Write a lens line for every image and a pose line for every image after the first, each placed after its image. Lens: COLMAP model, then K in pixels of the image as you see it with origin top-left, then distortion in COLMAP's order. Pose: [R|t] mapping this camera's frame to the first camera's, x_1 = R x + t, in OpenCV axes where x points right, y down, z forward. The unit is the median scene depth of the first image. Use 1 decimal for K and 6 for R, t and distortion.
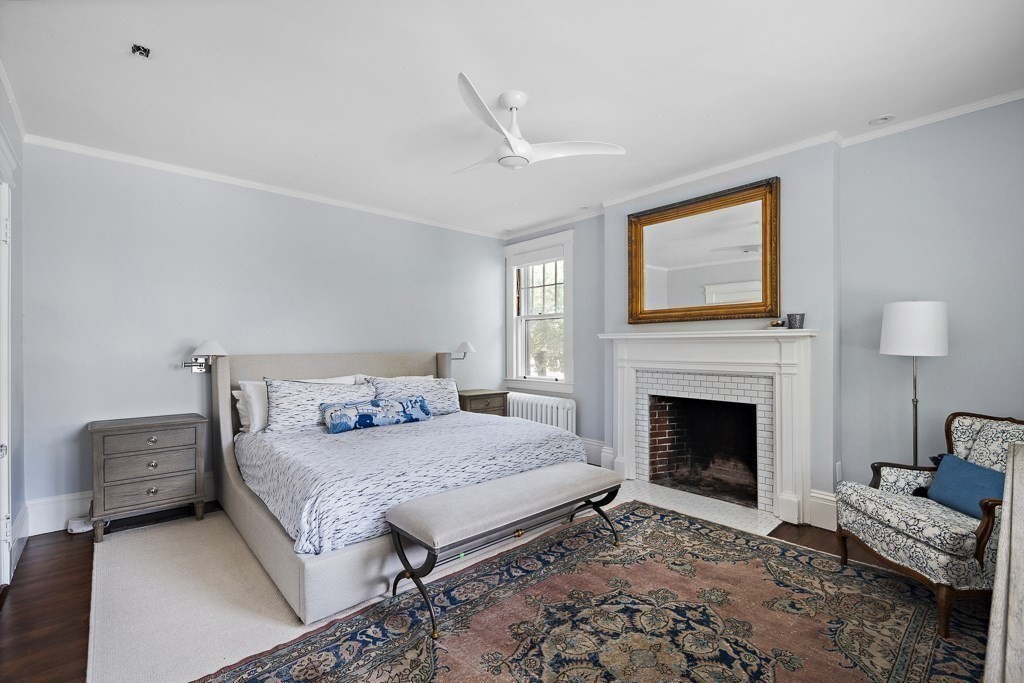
lens RADIAL K [[455.5, 0, 530.2], [0, 455.5, 347.6], [0, 0, 1]] dist [0.000775, 0.000632]
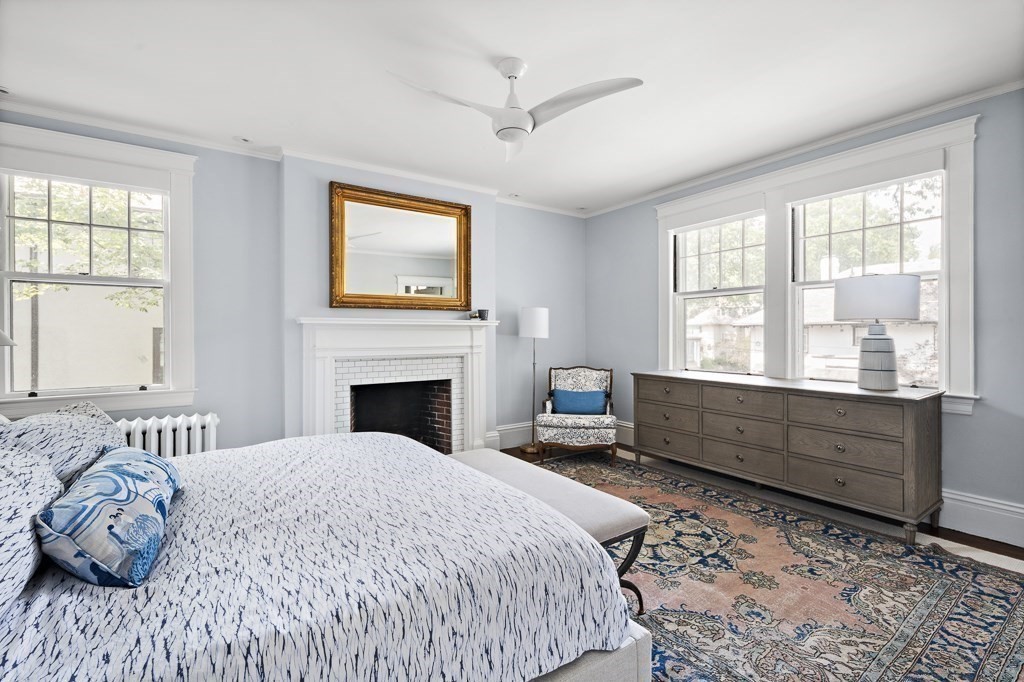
lens RADIAL K [[455.5, 0, 515.6], [0, 455.5, 335.8], [0, 0, 1]] dist [0.000775, 0.000632]
pose [[0.138599, -0.007739, 0.990318, -0.747304], [0.002914, 0.999968, 0.007407, -0.003882], [-0.990344, 0.001859, 0.138617, 0.669737]]
